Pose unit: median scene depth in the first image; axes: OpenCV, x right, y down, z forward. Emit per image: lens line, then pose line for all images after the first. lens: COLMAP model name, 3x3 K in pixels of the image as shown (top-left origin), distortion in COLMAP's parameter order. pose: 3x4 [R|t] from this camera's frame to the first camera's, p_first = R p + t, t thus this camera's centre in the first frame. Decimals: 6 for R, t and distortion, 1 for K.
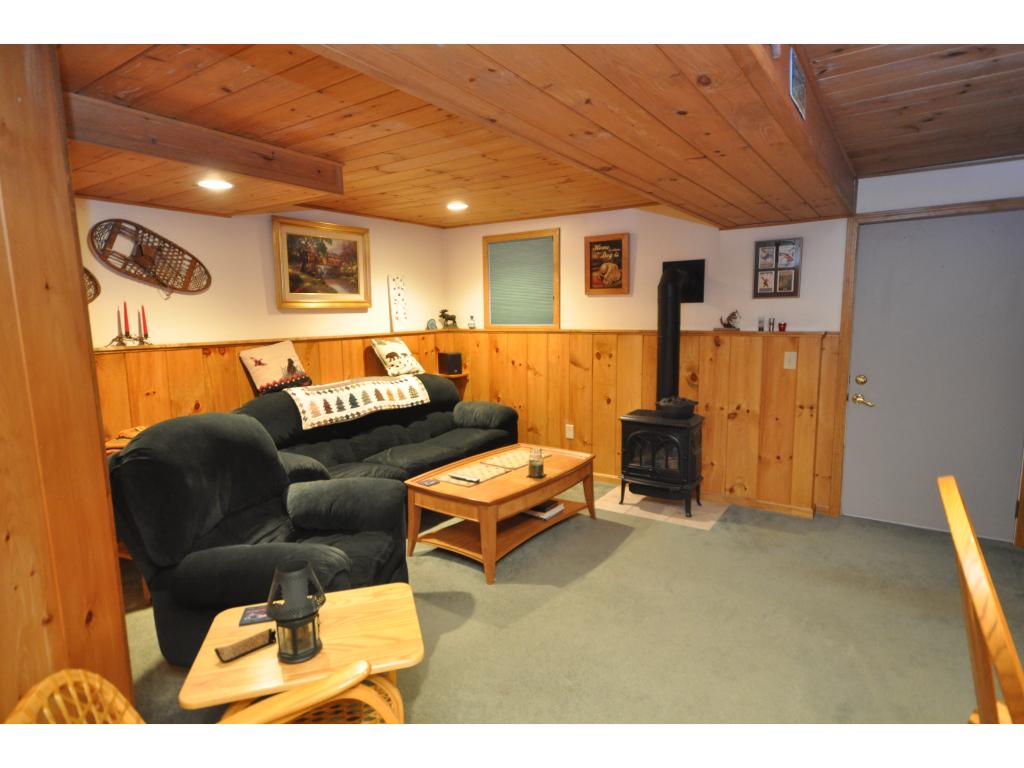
lens RADIAL K [[557.6, 0, 510.5], [0, 557.6, 388.3], [0, 0, 1]] dist [0.017048, 0.000897]
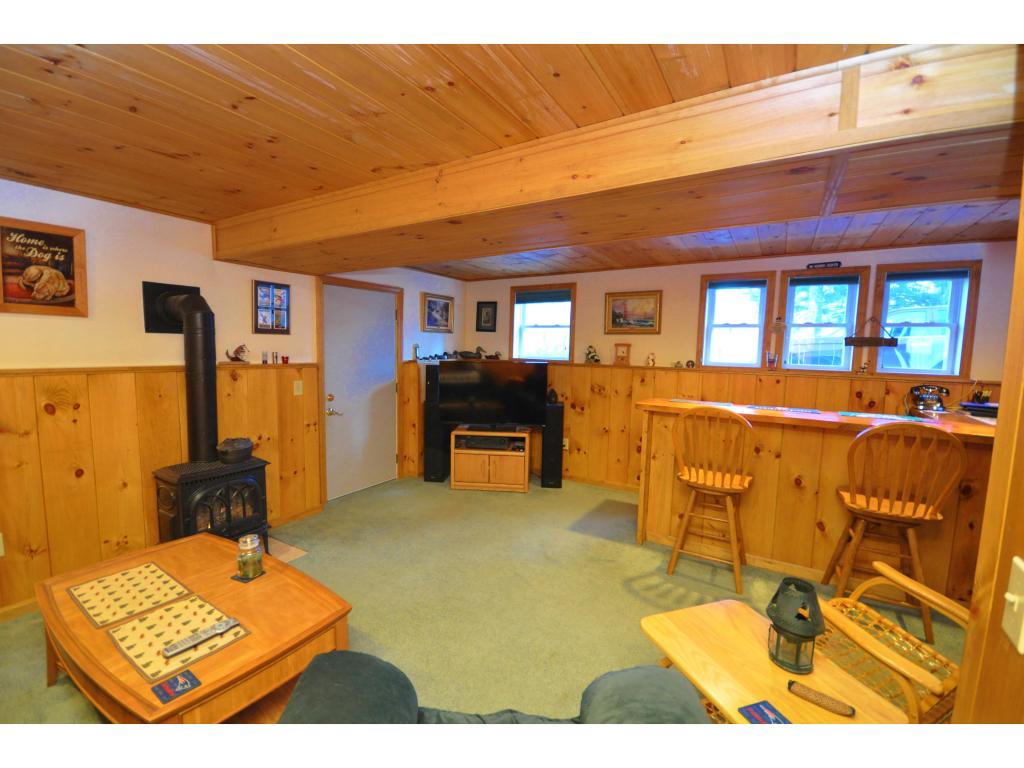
lens RADIAL K [[447.9, 0, 509.6], [0, 447.9, 388.9], [0, 0, 1]] dist [-0.000909, -0.003298]
pose [[-0.056377, -0.081887, 0.995046, -0.421662], [0.113381, 0.989659, 0.087867, -0.072899], [-0.991951, 0.117773, -0.046510, 0.547336]]
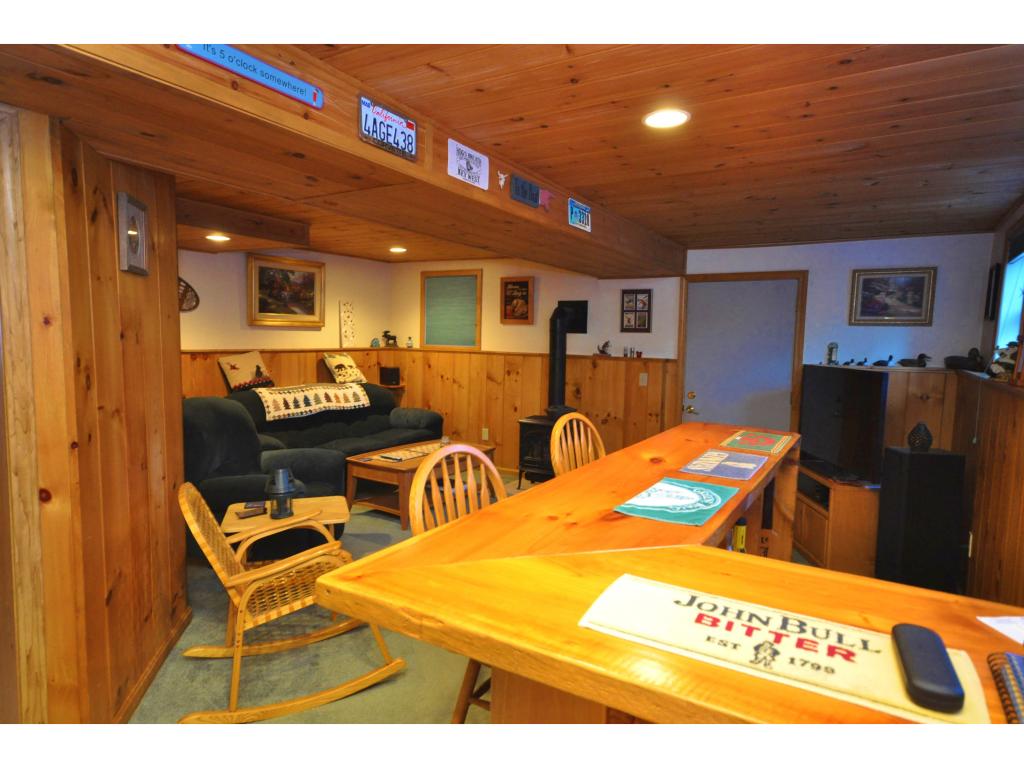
lens RADIAL K [[601.4, 0, 510.3], [0, 601.4, 390.0], [0, 0, 1]] dist [0.015945, 0.000401]
pose [[0.997303, 0.032268, 0.065926, 0.081667], [-0.029356, 0.998570, -0.044671, 0.044156], [-0.067273, 0.042615, 0.996824, -0.371139]]
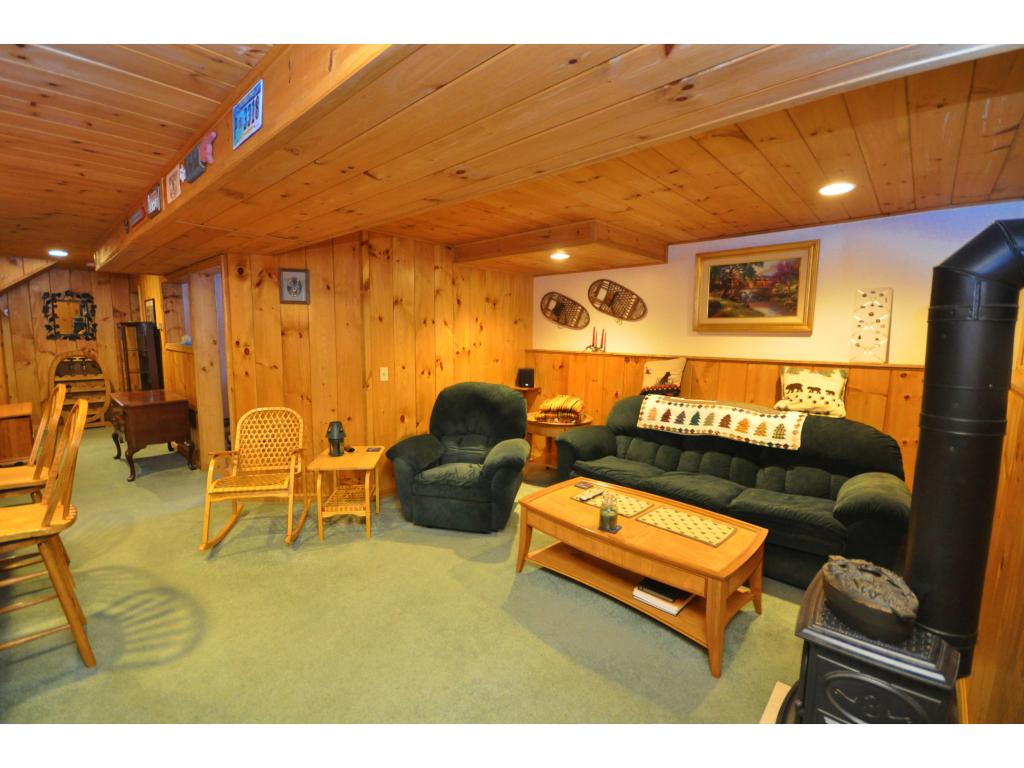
lens RADIAL K [[447.9, 0, 509.6], [0, 447.9, 388.9], [0, 0, 1]] dist [-0.000909, -0.003298]
pose [[-0.139079, 0.133005, -0.981309, 0.579305], [-0.144744, 0.977567, 0.153012, -0.108959], [0.979646, 0.163319, -0.116708, 0.729992]]
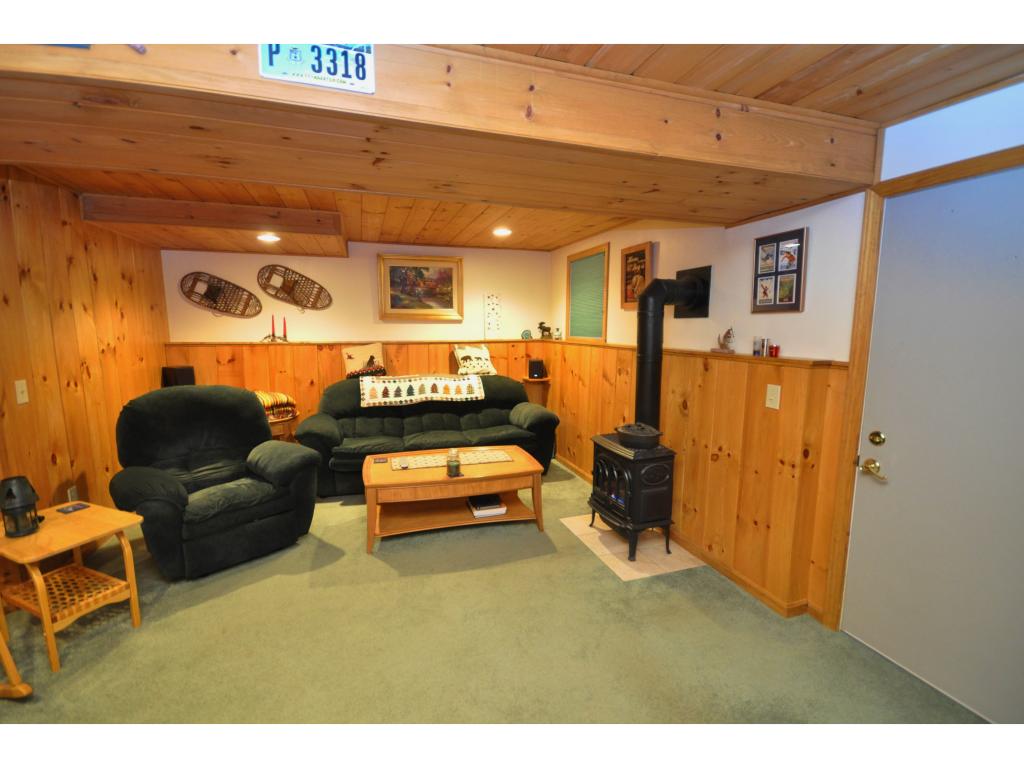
lens RADIAL K [[447.9, 0, 509.6], [0, 447.9, 388.9], [0, 0, 1]] dist [-0.000909, -0.003298]
pose [[0.795158, 0.102123, -0.597741, 0.522169], [-0.096716, 0.994457, 0.041244, -0.046303], [0.598639, 0.025016, 0.800628, 0.290330]]
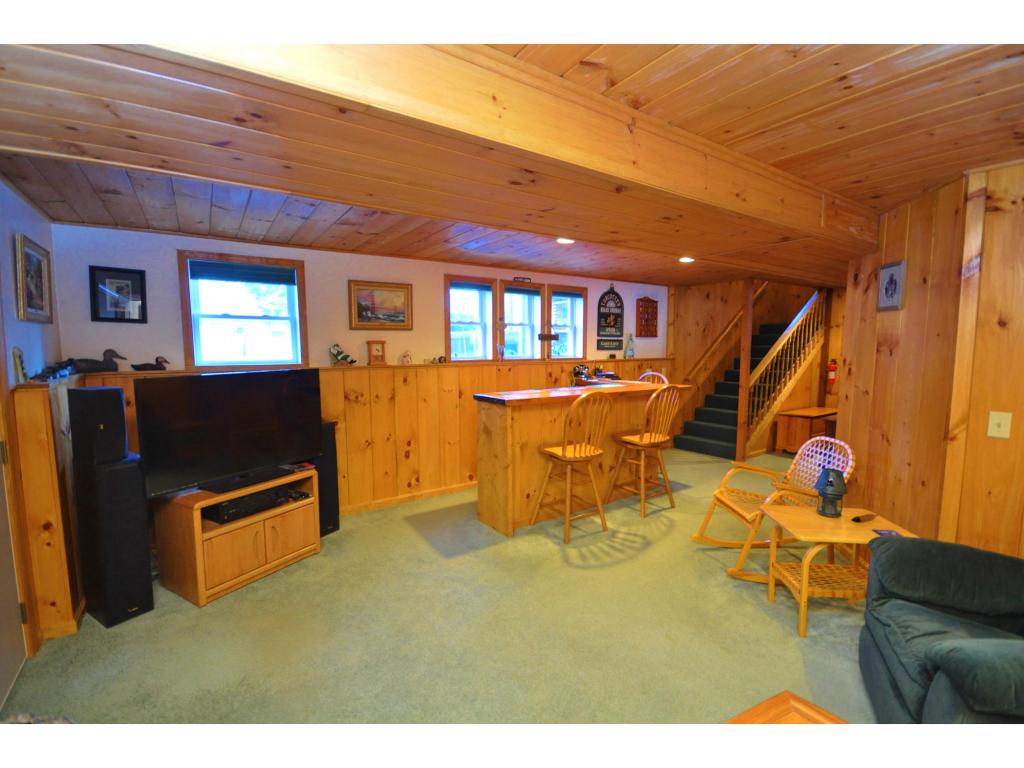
lens RADIAL K [[447.9, 0, 509.6], [0, 447.9, 388.9], [0, 0, 1]] dist [-0.000909, -0.003298]
pose [[-0.931889, -0.016982, 0.362346, 0.043257], [0.065444, 0.974642, 0.213986, -0.140107], [-0.356792, 0.223125, -0.907147, 0.994195]]
